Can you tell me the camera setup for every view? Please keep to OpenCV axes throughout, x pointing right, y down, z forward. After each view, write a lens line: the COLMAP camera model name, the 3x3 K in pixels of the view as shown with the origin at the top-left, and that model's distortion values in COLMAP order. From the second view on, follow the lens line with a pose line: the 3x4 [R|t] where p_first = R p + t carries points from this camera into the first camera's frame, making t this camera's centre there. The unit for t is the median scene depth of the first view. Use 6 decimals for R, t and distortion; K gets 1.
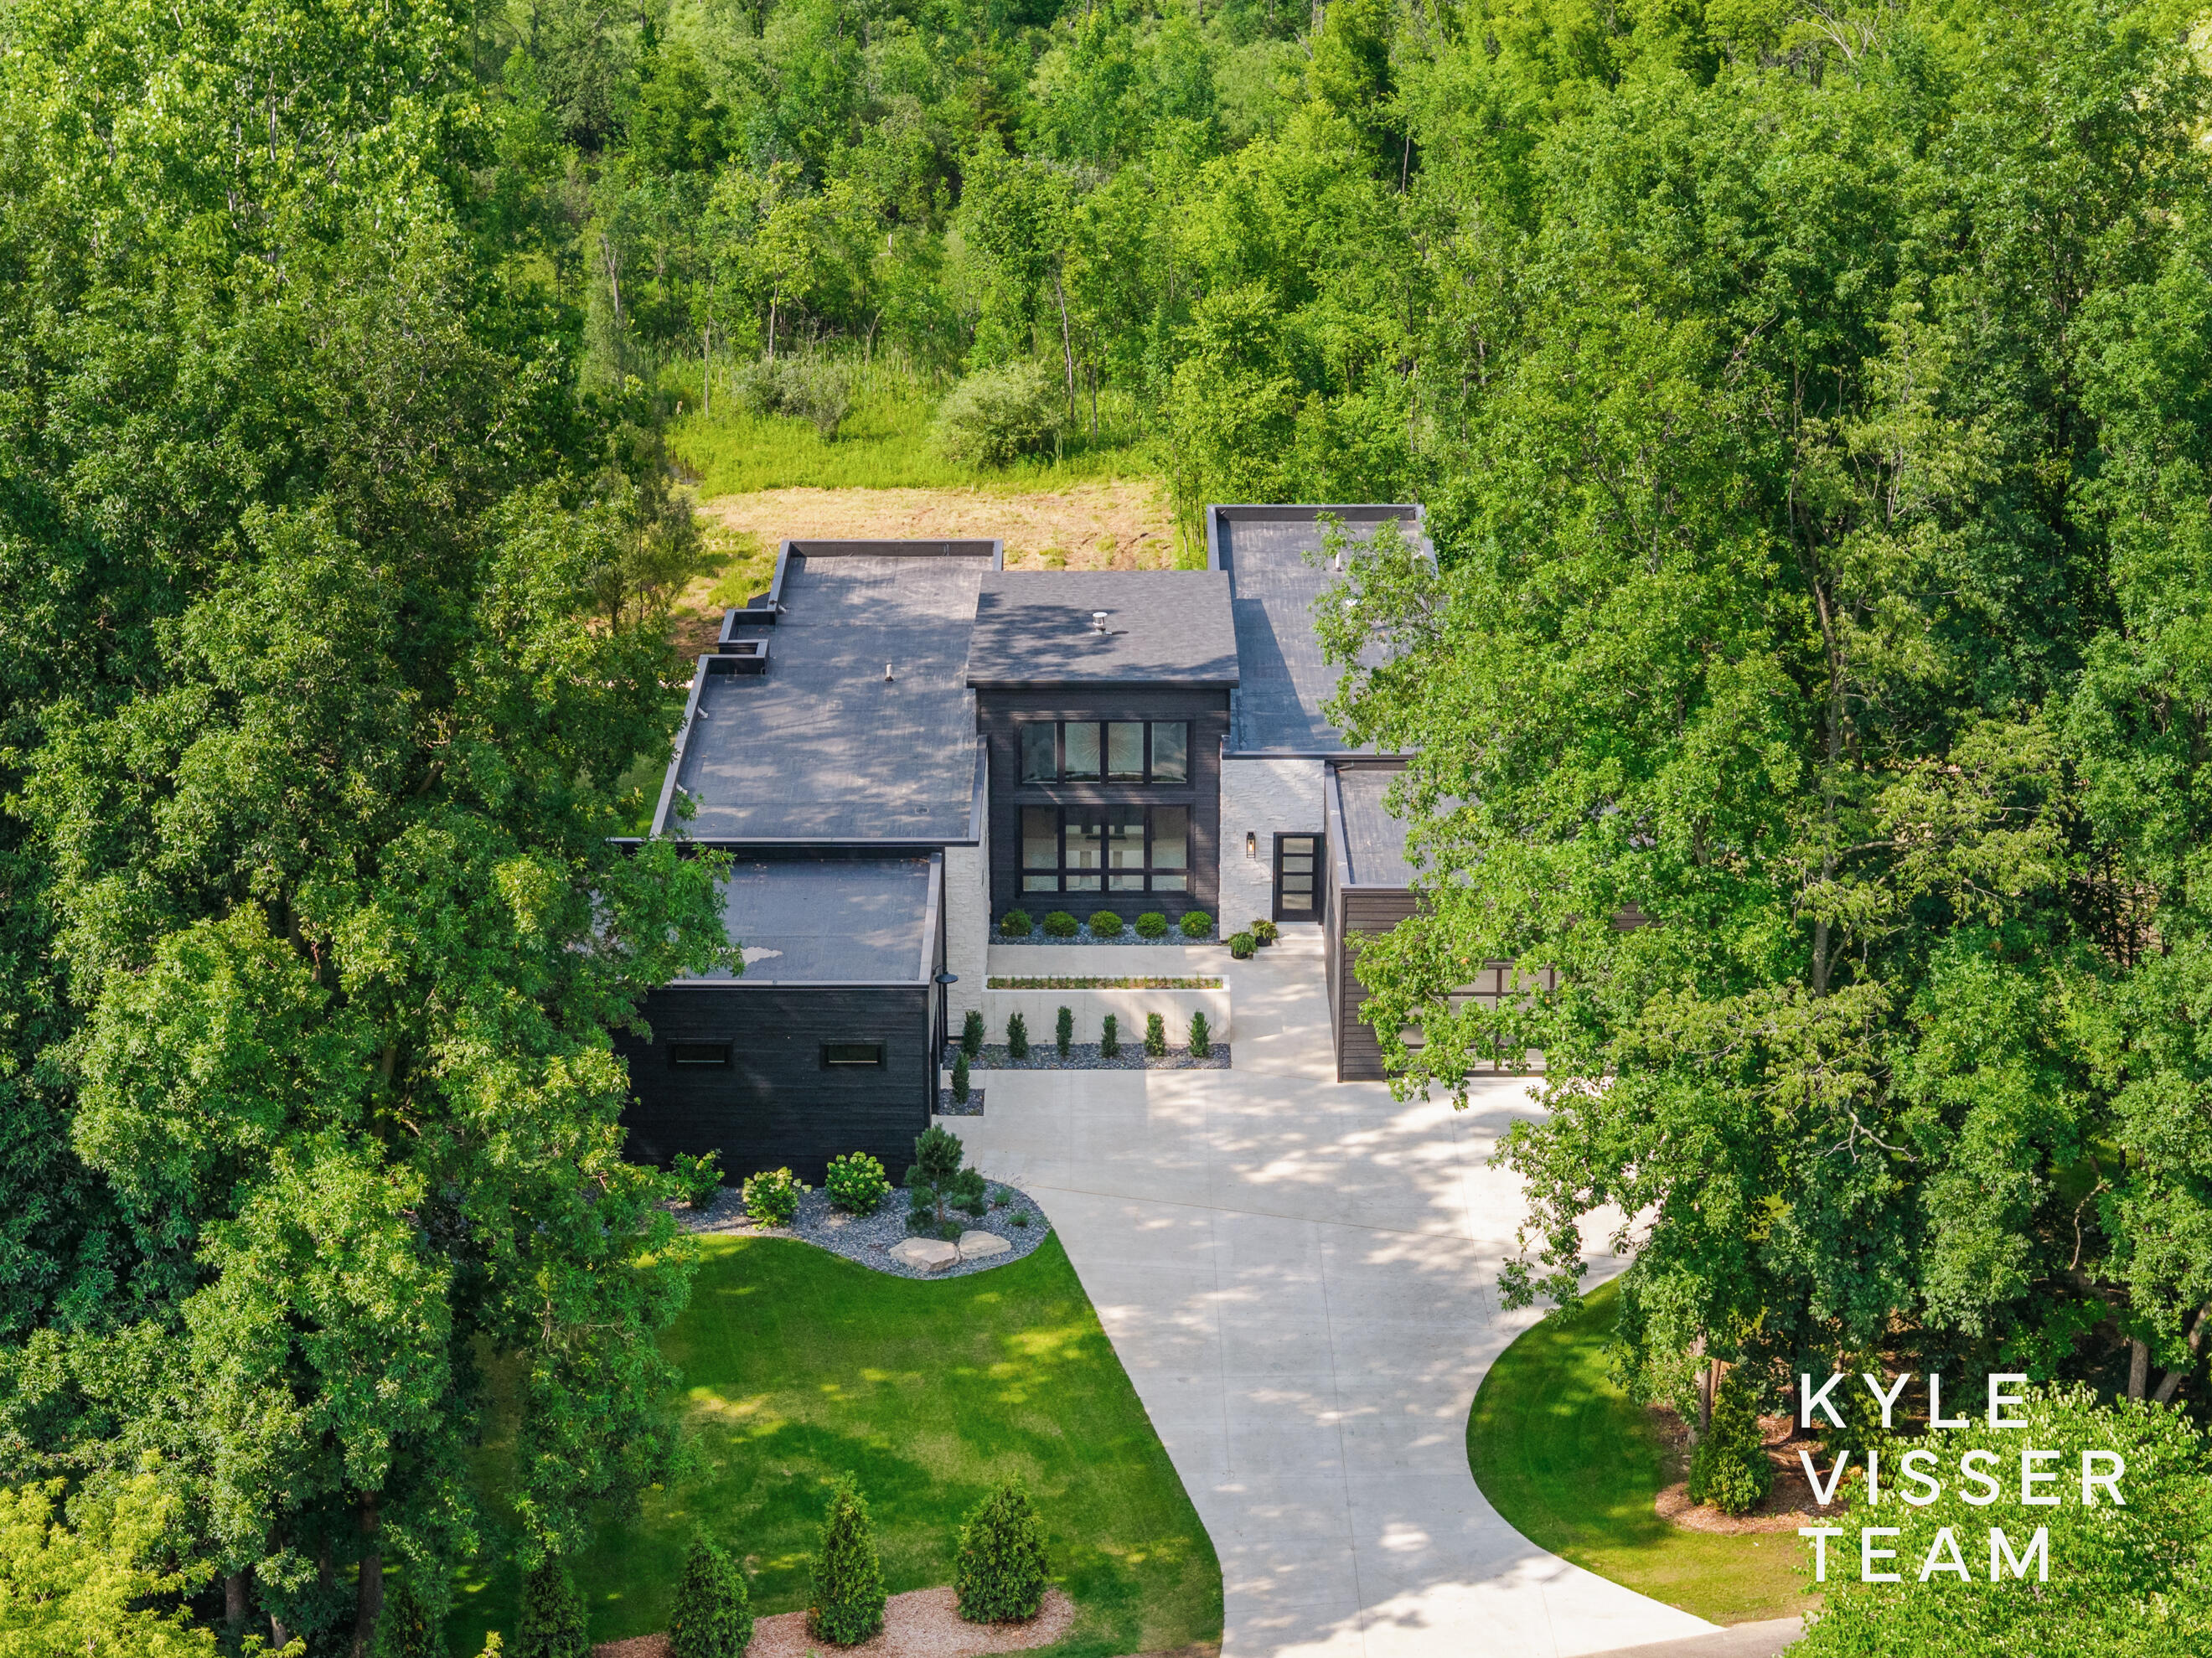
lens RADIAL K [[4558.3, 0, 1106.0], [0, 4558.3, 829.0], [0, 0, 1]] dist [-0.001491, 0.001710]
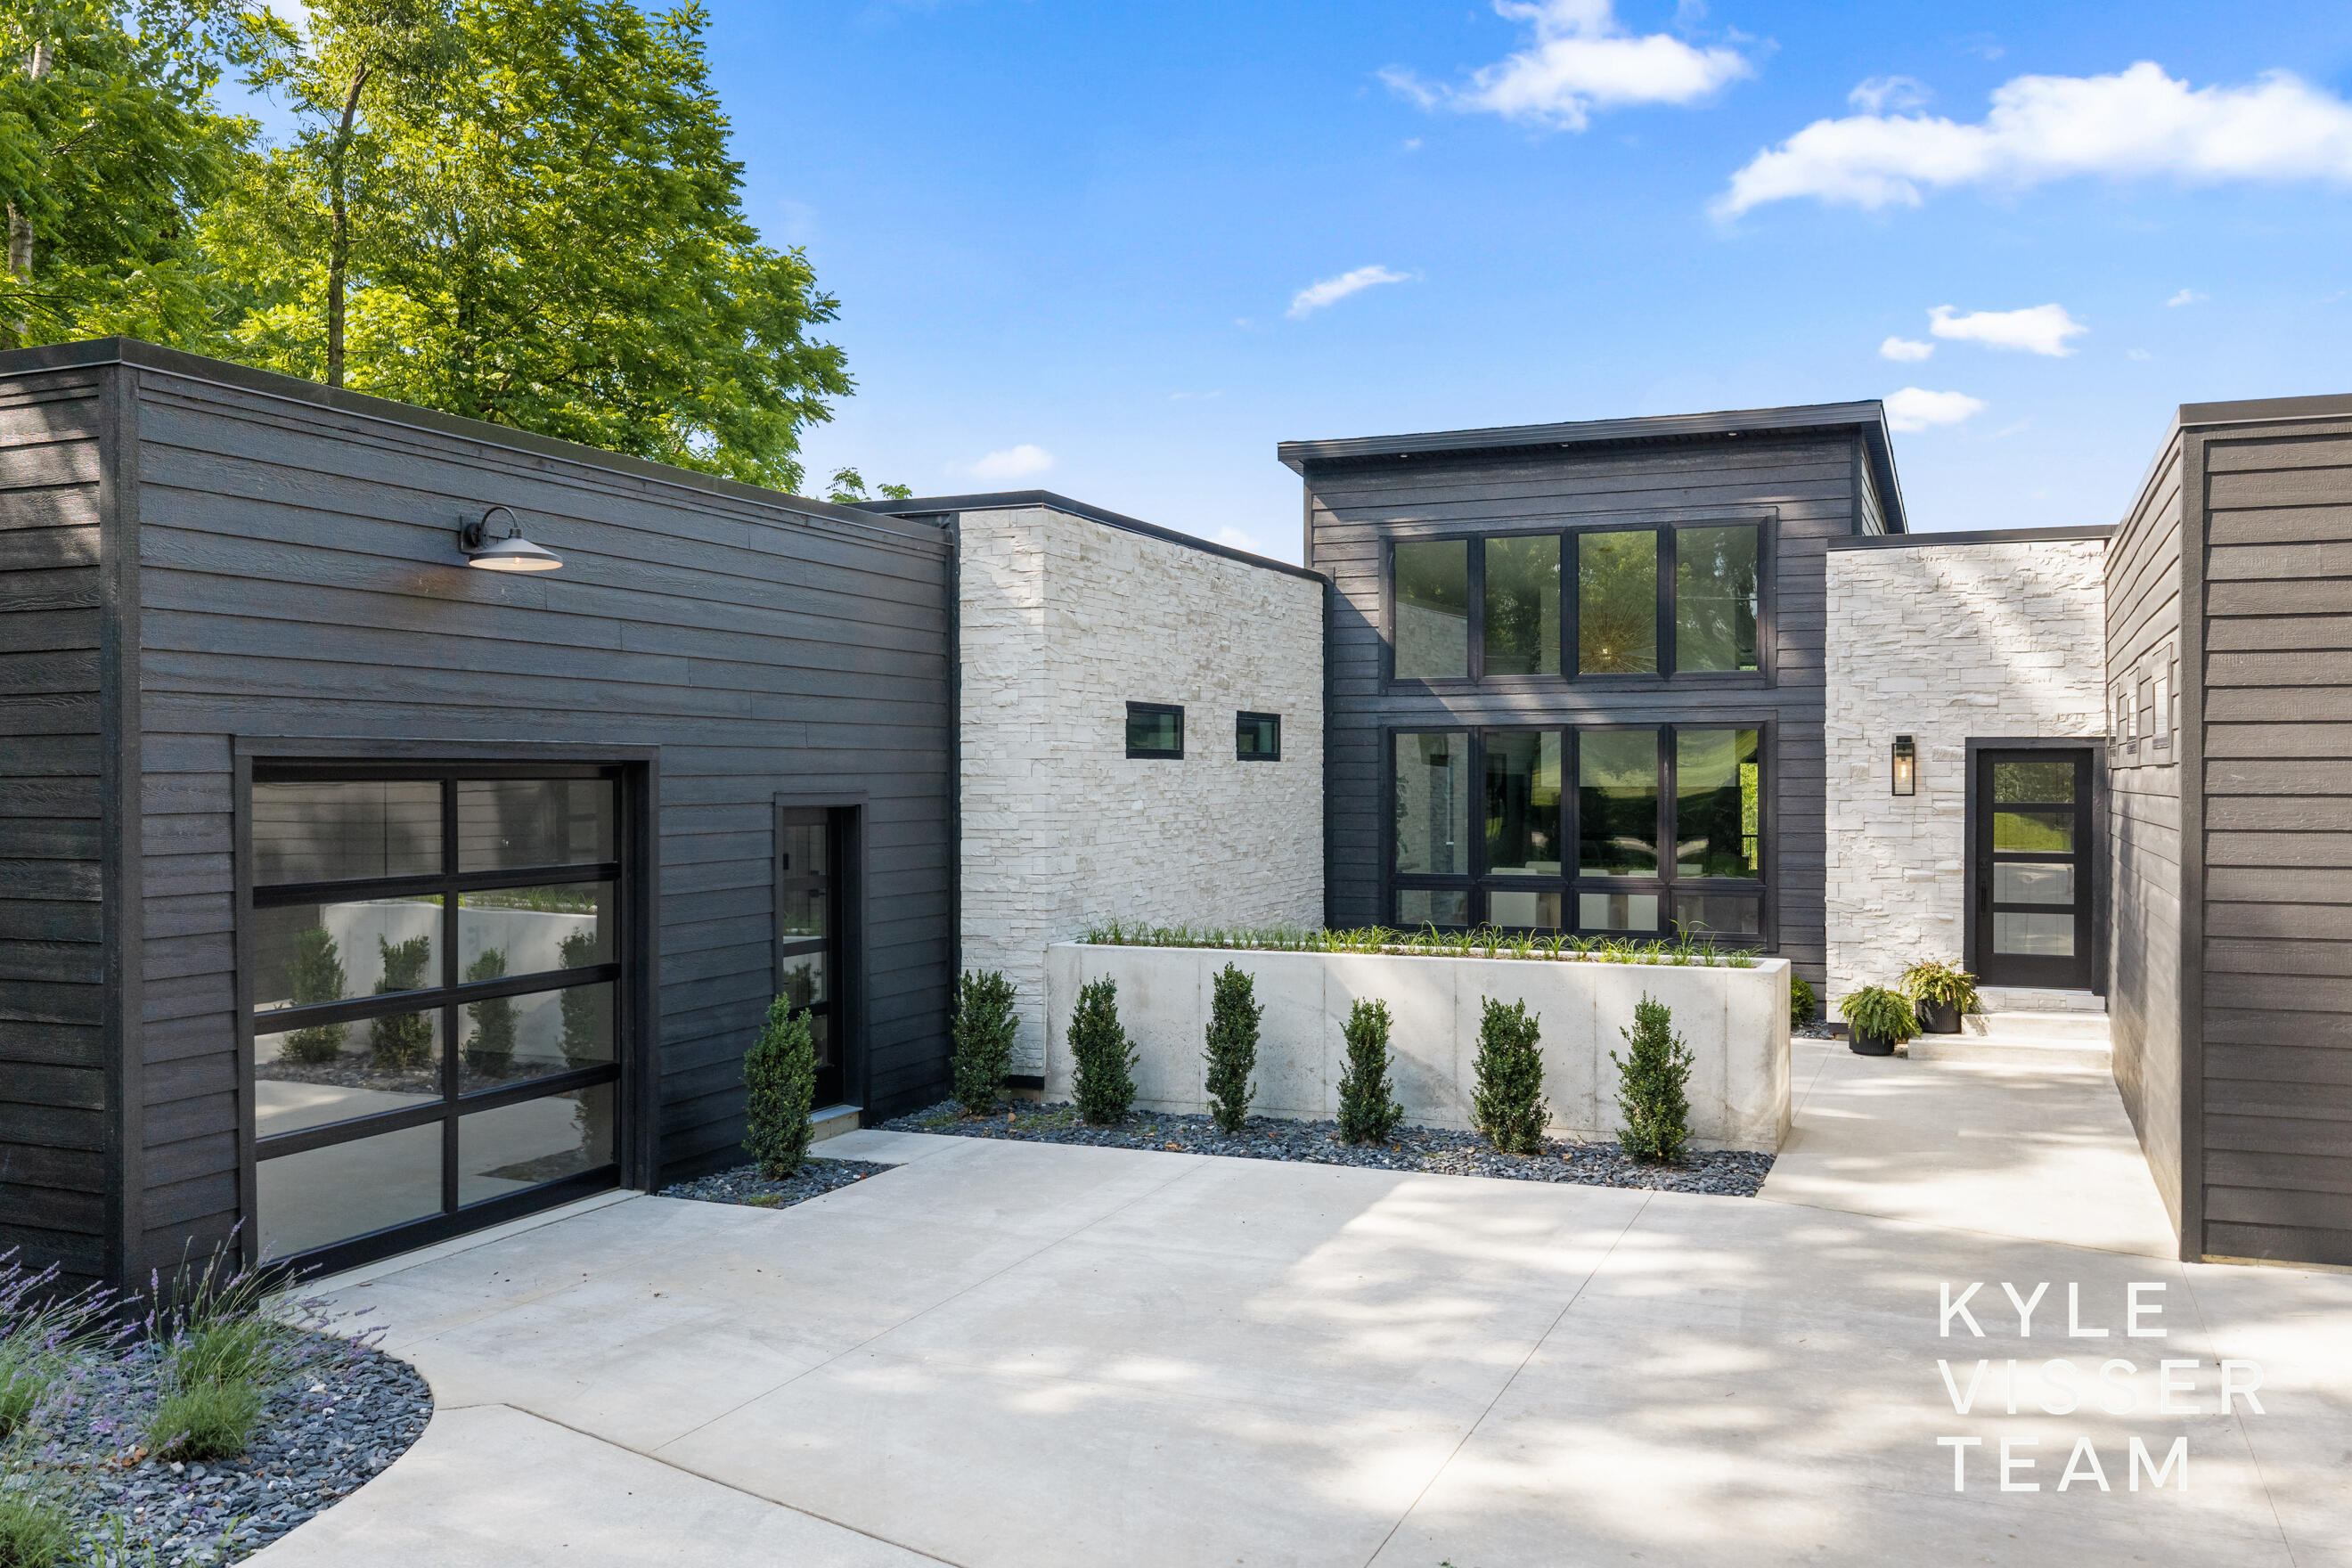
lens RADIAL K [[1961.3, 0, 1176.0], [0, 1961.3, 784.0], [0, 0, 1]] dist [0.032149, -0.064299]
pose [[0.923445, 0.001856, -0.383727, 0.039417], [-0.133070, 0.939485, -0.315691, 0.068368], [0.359920, 0.342585, 0.867809, 0.835822]]
